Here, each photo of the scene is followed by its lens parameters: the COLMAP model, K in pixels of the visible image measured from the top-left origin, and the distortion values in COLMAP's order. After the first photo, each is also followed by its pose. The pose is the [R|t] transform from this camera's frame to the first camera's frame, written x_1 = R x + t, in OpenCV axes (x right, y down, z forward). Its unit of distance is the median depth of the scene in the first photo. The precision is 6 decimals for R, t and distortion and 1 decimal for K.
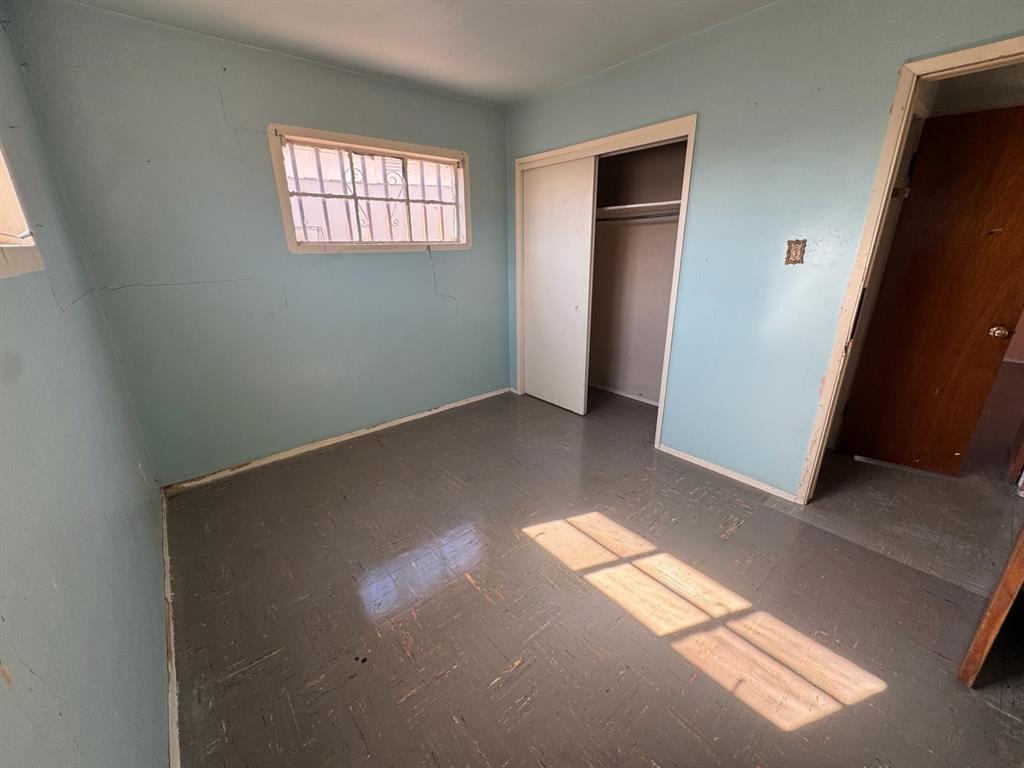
lens RADIAL K [[401.4, 0, 514.3], [0, 401.4, 380.9], [0, 0, 1]] dist [0.001421, 0.000138]
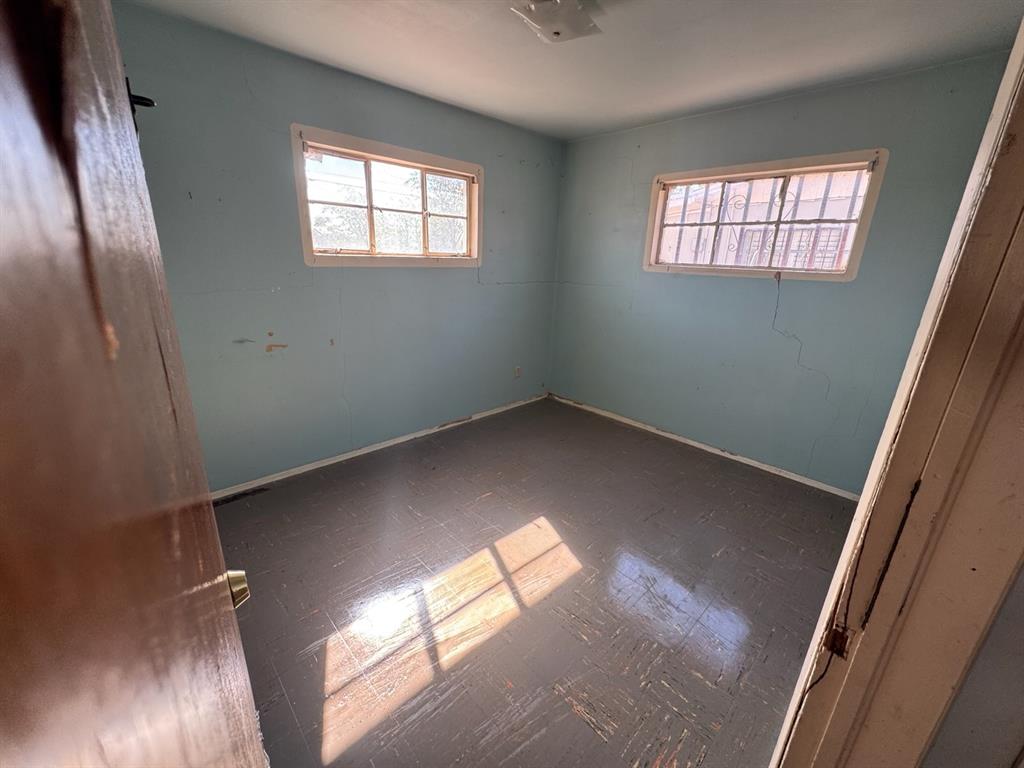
lens RADIAL K [[401.4, 0, 514.3], [0, 401.4, 380.9], [0, 0, 1]] dist [0.001421, 0.000138]
pose [[0.087345, 0.306111, -0.947980, 0.680374], [-0.360361, 0.896881, 0.256408, -0.159575], [0.928714, 0.319220, 0.188648, 0.424943]]
